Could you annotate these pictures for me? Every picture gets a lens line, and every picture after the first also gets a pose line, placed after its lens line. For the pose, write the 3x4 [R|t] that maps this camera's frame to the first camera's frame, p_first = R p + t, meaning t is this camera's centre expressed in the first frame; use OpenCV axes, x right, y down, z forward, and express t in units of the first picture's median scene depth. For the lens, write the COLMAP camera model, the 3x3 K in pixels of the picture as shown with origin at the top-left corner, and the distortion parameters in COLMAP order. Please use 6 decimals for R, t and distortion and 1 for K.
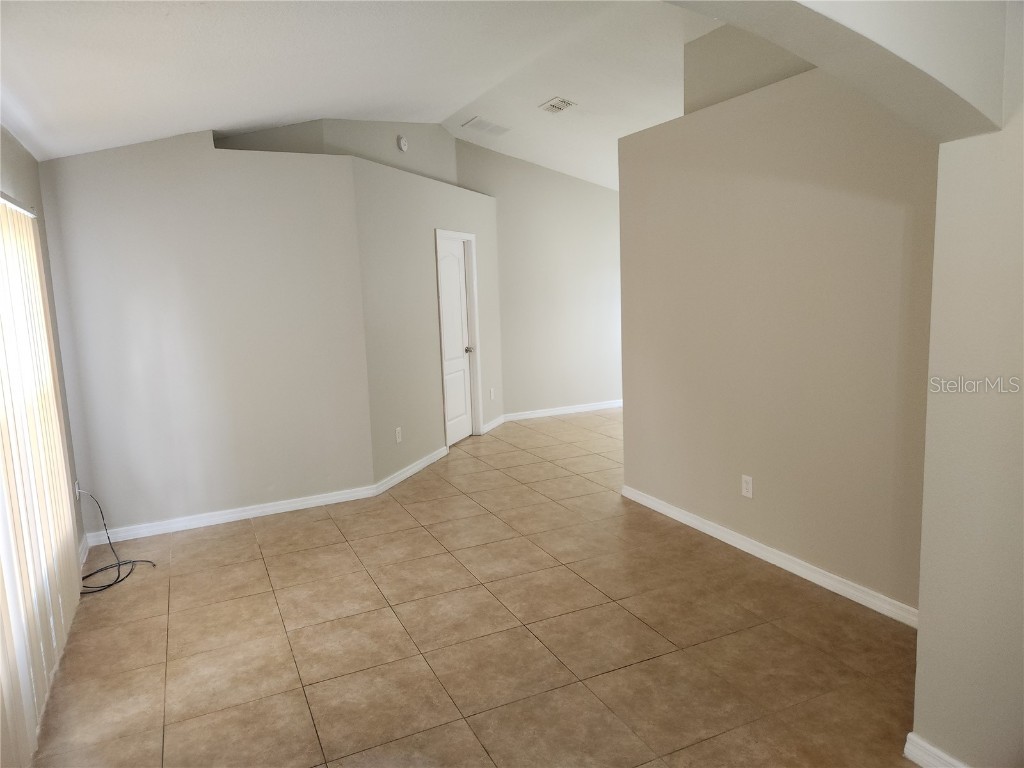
lens RADIAL K [[698.1, 0, 509.6], [0, 698.1, 377.7], [0, 0, 1]] dist [0.067637, -0.053857]
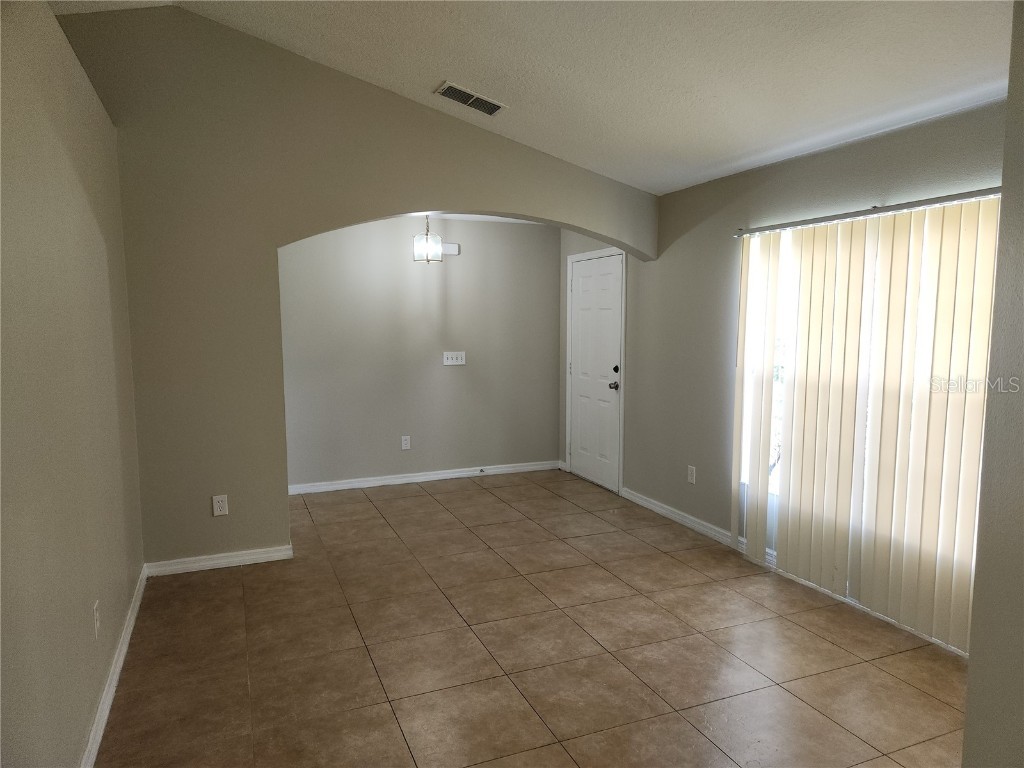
lens RADIAL K [[698.1, 0, 513.9], [0, 698.1, 387.4], [0, 0, 1]] dist [0.067637, -0.053857]
pose [[-0.997849, 0.037127, 0.054021, -0.113087], [0.048462, 0.972784, 0.226588, -0.222277], [-0.044138, 0.228719, -0.972491, 1.869536]]
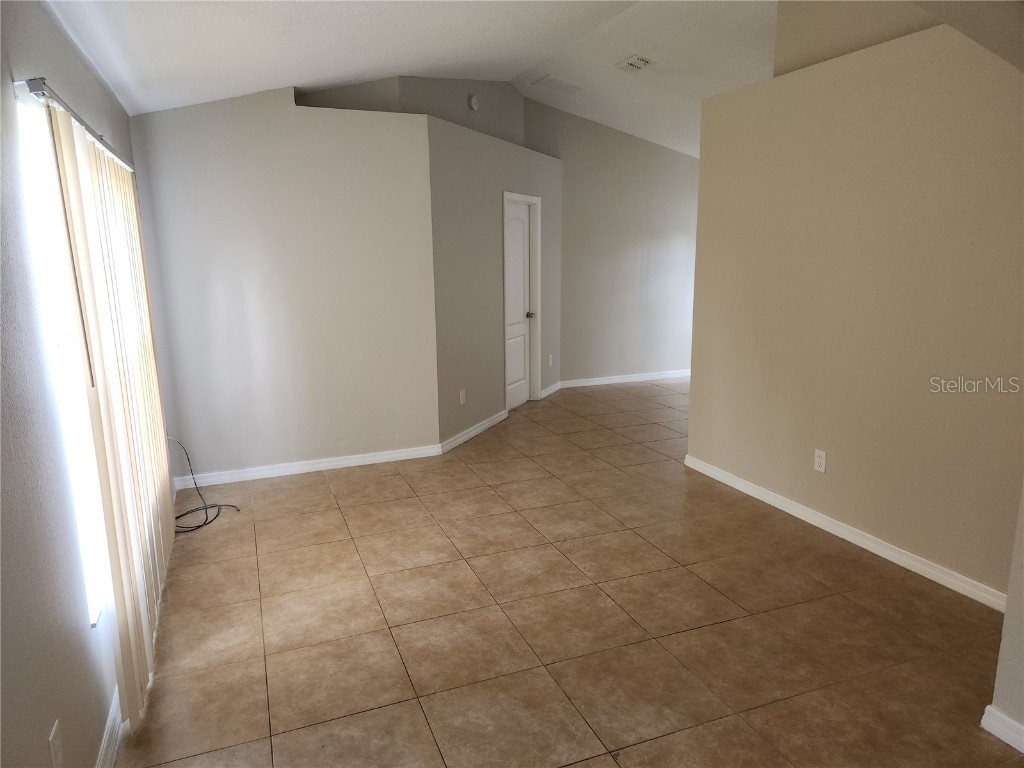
lens RADIAL K [[698.1, 0, 512.3], [0, 698.1, 390.0], [0, 0, 1]] dist [0.067637, -0.053857]
pose [[0.997800, 0.037070, -0.054962, -0.052807], [-0.033404, 0.997248, 0.066180, 0.003939], [0.057264, -0.064199, 0.996293, -0.015159]]
